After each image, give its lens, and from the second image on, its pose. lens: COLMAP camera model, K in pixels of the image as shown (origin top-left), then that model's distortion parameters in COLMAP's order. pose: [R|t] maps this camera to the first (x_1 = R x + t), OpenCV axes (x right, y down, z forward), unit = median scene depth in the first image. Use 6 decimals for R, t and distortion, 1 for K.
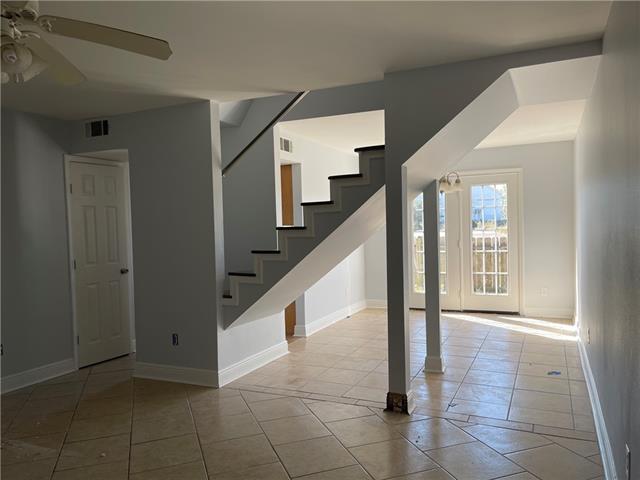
lens RADIAL K [[482.9, 0, 326.7], [0, 482.9, 242.4], [0, 0, 1]] dist [0.069737, -0.093455]
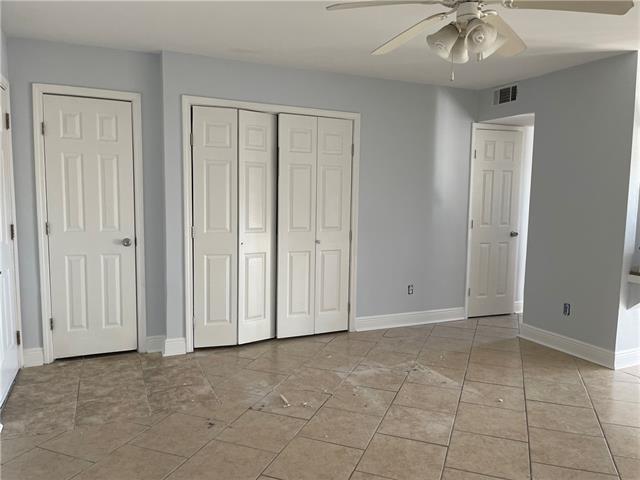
lens RADIAL K [[482.9, 0, 326.7], [0, 482.9, 242.4], [0, 0, 1]] dist [0.069737, -0.093455]
pose [[0.759242, 0.101289, -0.642878, -0.063919], [-0.054243, 0.994226, 0.092585, 0.002854], [0.648544, -0.035423, 0.760352, -0.049486]]
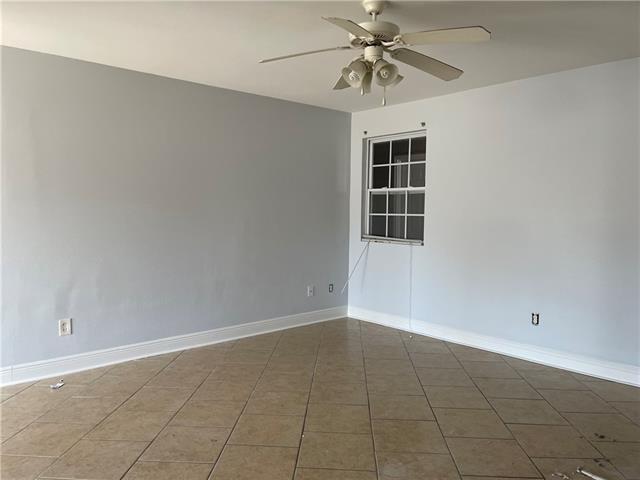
lens RADIAL K [[490.3, 0, 320.2], [0, 490.3, 245.6], [0, 0, 1]] dist [0.059544, -0.087646]
pose [[-0.920219, -0.014705, 0.391127, -0.514334], [0.024847, 0.995084, 0.095869, -0.011714], [-0.390614, 0.097939, -0.915330, 1.133983]]
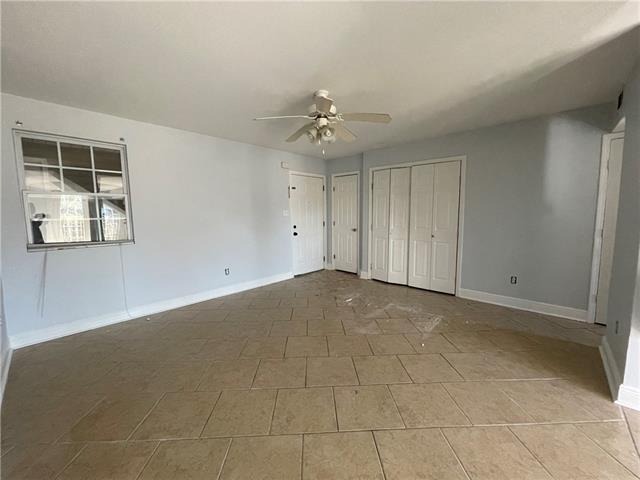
lens RADIAL K [[257.7, 0, 322.2], [0, 257.7, 237.0], [0, 0, 1]] dist [0.000456, -0.000128]
pose [[-0.303351, 0.118718, -0.945455, 0.292053], [-0.015261, 0.991476, 0.129393, -0.015905], [0.952757, 0.053680, -0.298953, 0.665164]]
